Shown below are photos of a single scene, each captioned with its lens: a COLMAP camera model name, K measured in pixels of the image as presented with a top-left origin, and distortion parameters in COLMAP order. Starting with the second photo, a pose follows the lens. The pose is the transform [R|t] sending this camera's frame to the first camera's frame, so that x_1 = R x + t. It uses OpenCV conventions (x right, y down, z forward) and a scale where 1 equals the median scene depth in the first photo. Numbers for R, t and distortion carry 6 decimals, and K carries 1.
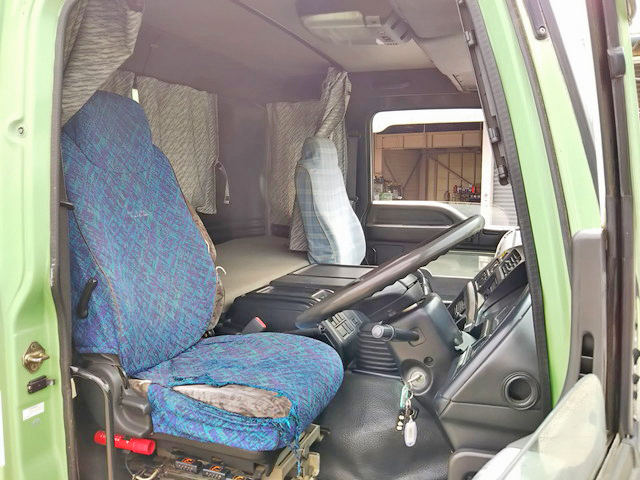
lens RADIAL K [[556.5, 0, 319.0], [0, 556.5, 239.9], [0, 0, 1]] dist [-0.010449, 0.016076]
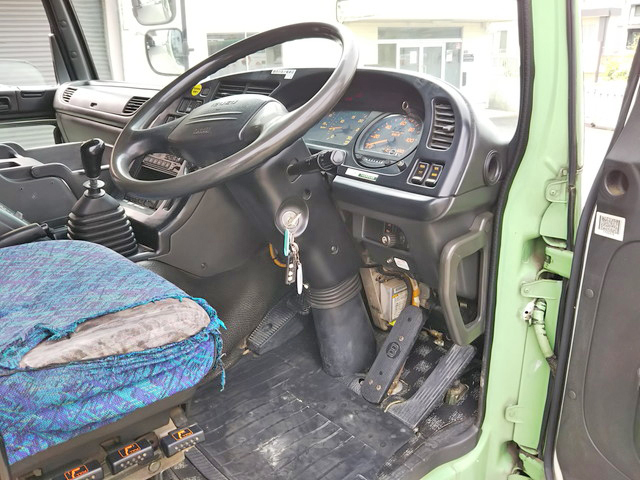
lens RADIAL K [[556.5, 0, 319.1], [0, 556.5, 238.2], [0, 0, 1]] dist [-0.010449, 0.016076]
pose [[0.490863, -0.295256, 0.819682, -0.531847], [0.124029, 0.954924, 0.269697, 0.050675], [-0.862363, -0.030720, 0.505357, 0.533629]]
